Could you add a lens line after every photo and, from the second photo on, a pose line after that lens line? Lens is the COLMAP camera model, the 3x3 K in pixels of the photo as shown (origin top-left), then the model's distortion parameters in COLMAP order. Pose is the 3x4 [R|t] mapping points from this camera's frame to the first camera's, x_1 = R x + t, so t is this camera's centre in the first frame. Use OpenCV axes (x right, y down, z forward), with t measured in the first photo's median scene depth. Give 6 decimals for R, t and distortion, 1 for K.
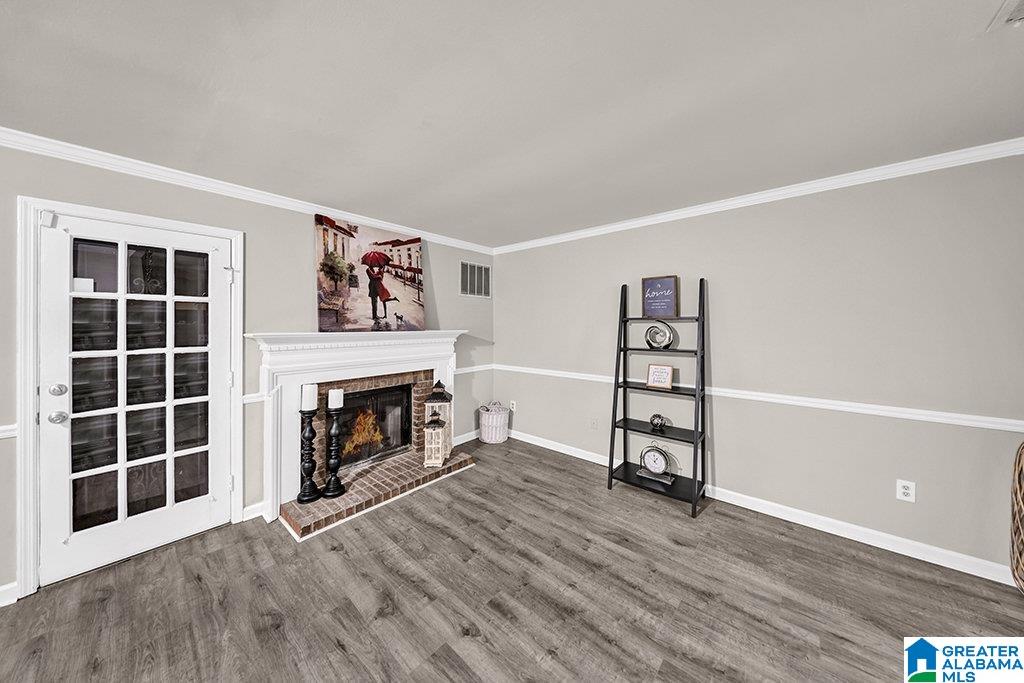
lens RADIAL K [[325.7, 0, 513.0], [0, 325.7, 324.5], [0, 0, 1]] dist [-0.000286, -0.000081]
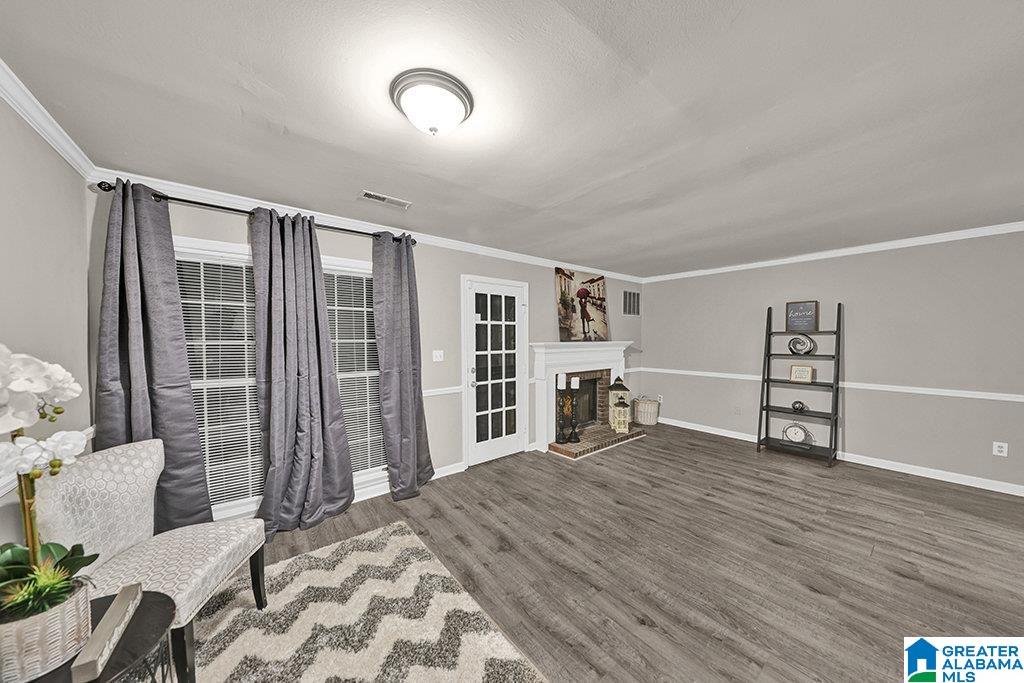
lens RADIAL K [[327.6, 0, 510.2], [0, 327.6, 350.6], [0, 0, 1]] dist [-0.010932, -0.000038]
pose [[0.981235, 0.005086, -0.192750, -0.504969], [0.002960, 0.999137, 0.041433, -0.001916], [0.192794, -0.041226, 0.980373, -0.597881]]
